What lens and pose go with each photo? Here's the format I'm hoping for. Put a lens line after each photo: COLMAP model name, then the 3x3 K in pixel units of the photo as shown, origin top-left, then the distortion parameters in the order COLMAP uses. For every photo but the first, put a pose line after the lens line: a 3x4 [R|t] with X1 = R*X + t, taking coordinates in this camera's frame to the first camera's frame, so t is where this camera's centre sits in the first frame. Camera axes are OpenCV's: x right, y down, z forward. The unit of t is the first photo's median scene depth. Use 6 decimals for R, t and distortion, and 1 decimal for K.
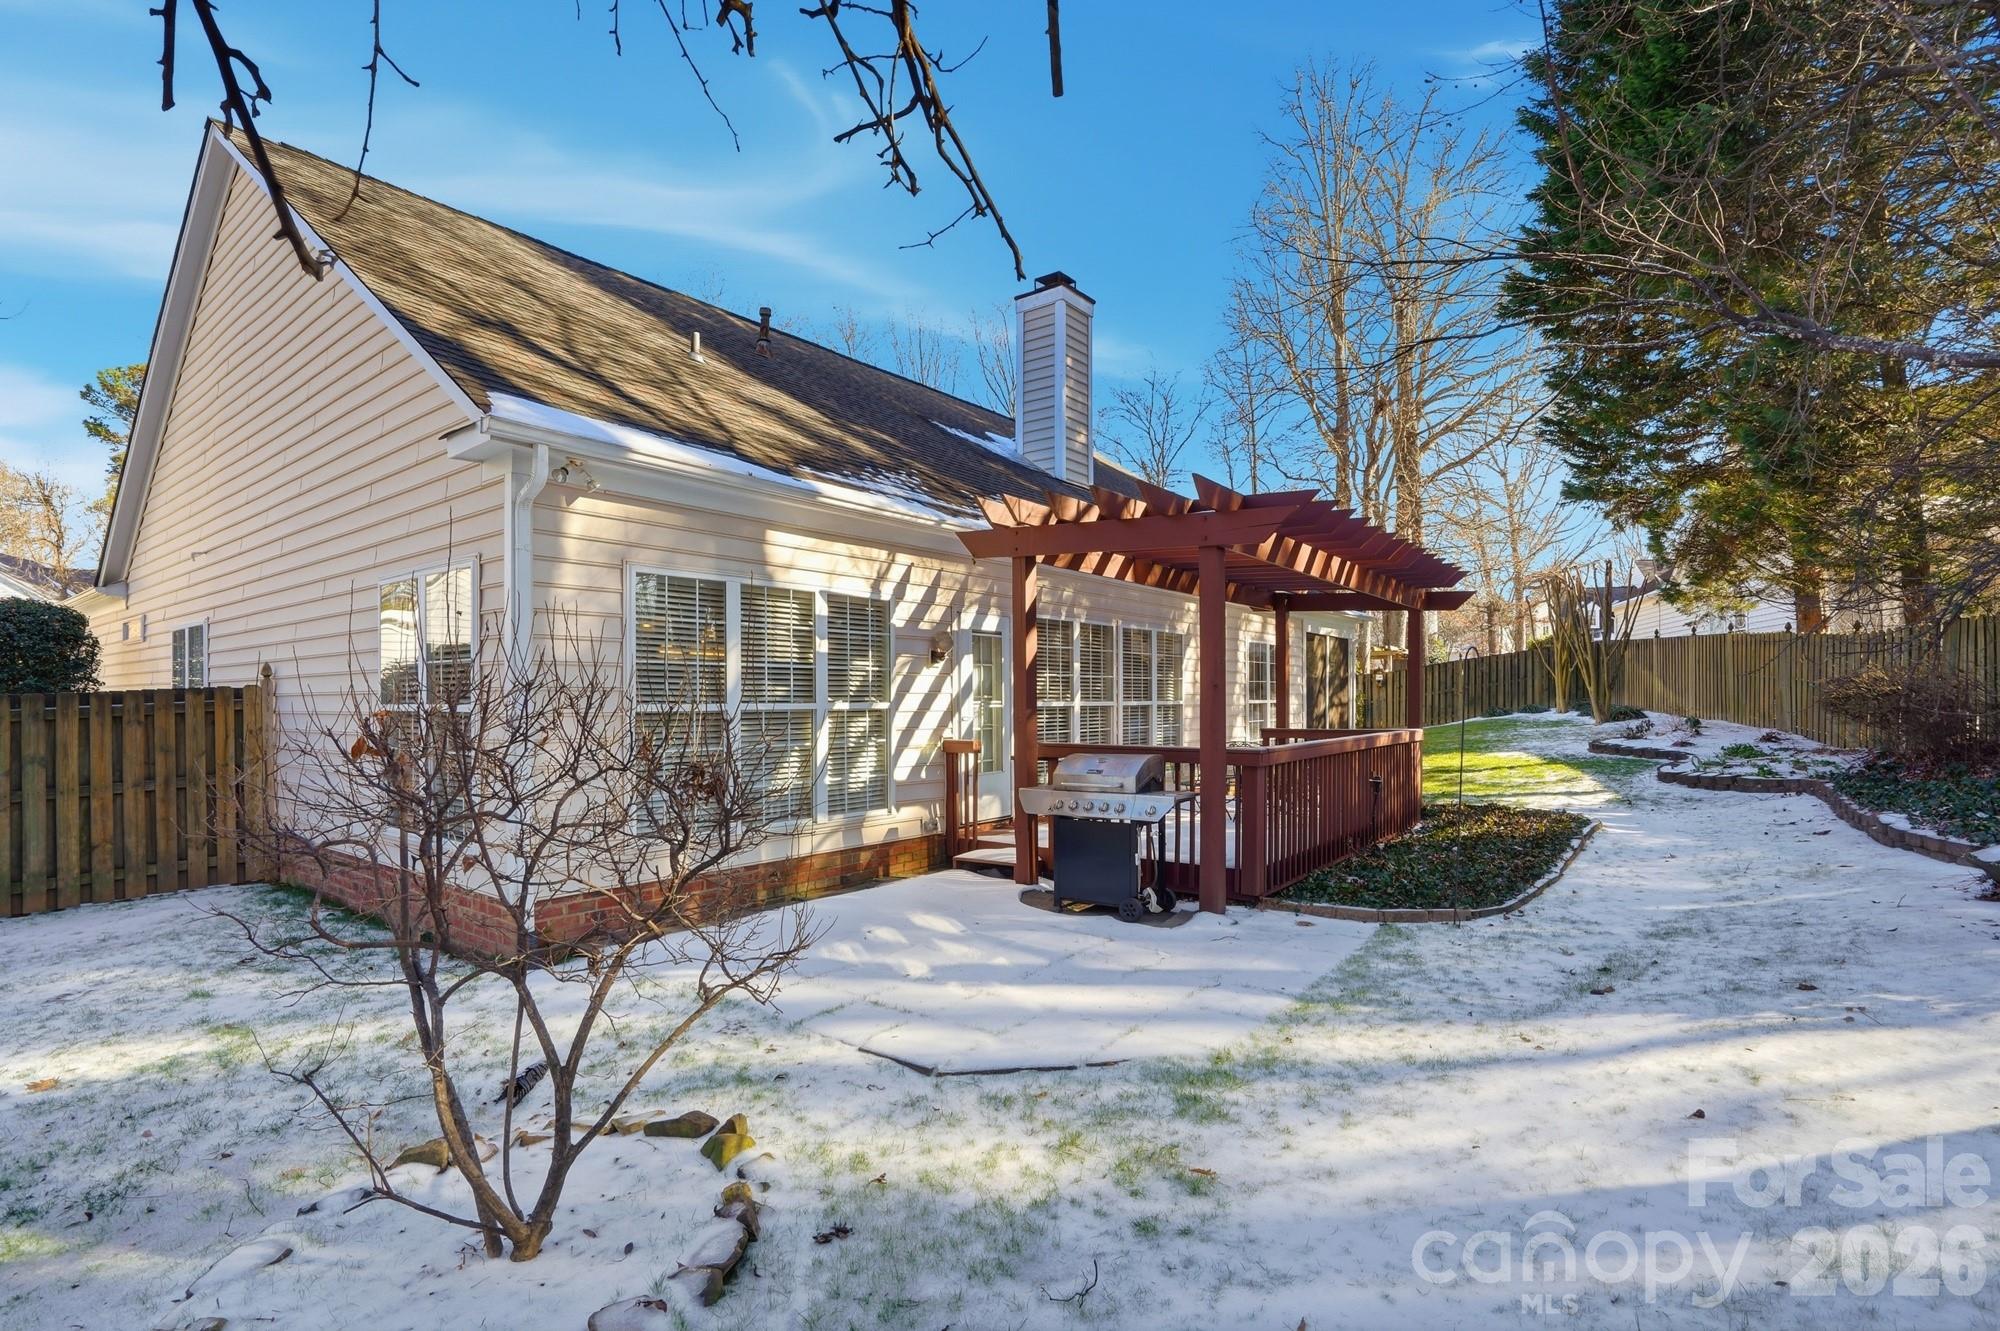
lens RADIAL K [[950.2, 0, 1003.7], [0, 950.2, 700.2], [0, 0, 1]] dist [-0.045592, 0.015379]
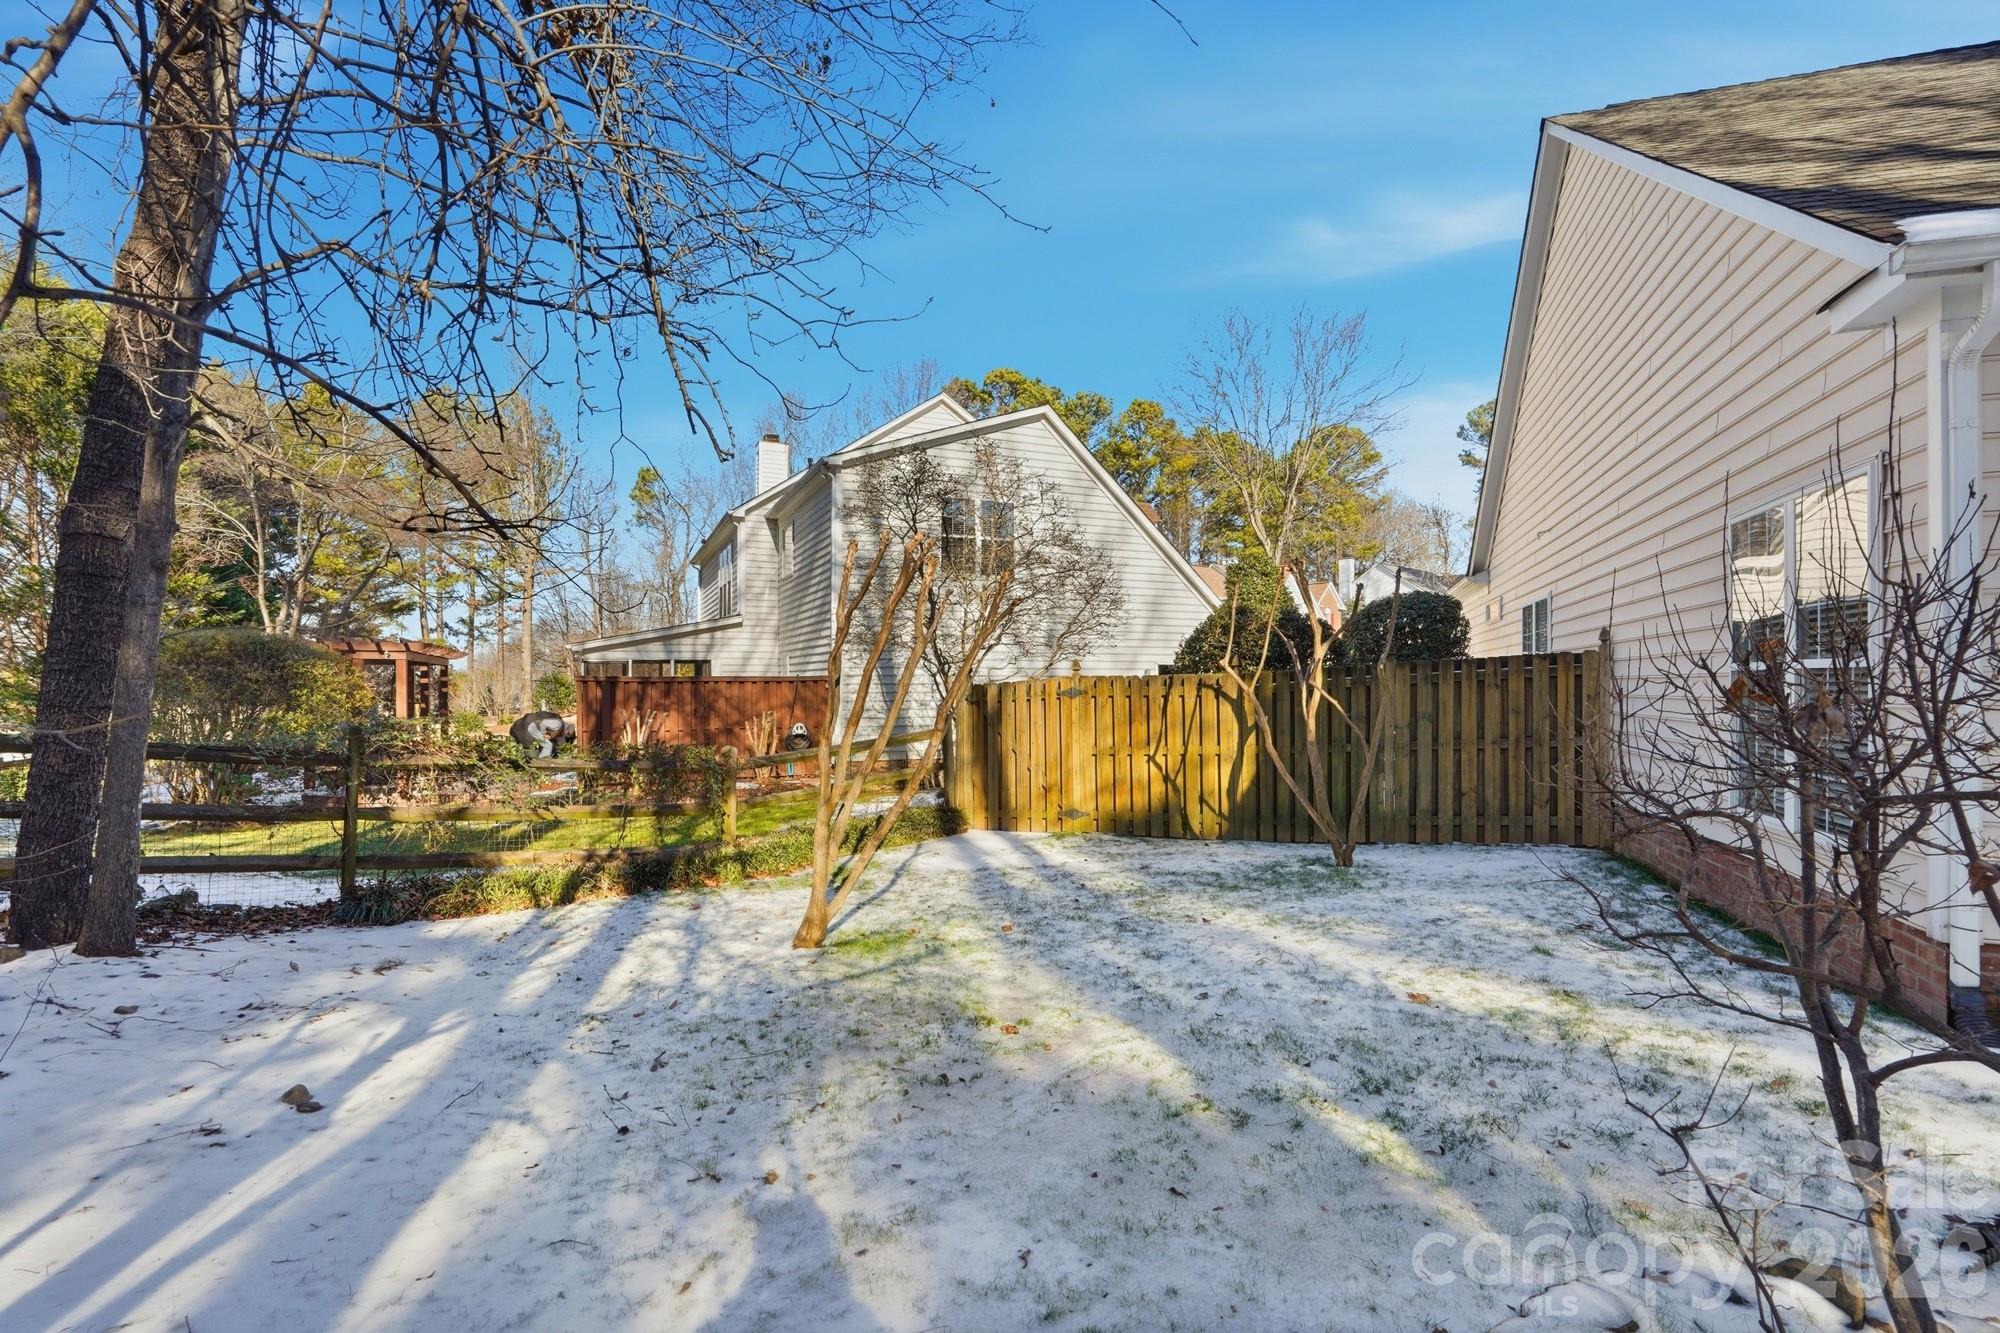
lens RADIAL K [[960.2, 0, 1009.1], [0, 960.2, 674.2], [0, 0, 1]] dist [-0.060554, 0.026411]
pose [[0.334689, 0.000705, -0.942328, -0.096185], [-0.006398, 0.999978, -0.001524, 0.022931], [0.942307, 0.006539, 0.334687, 0.106057]]
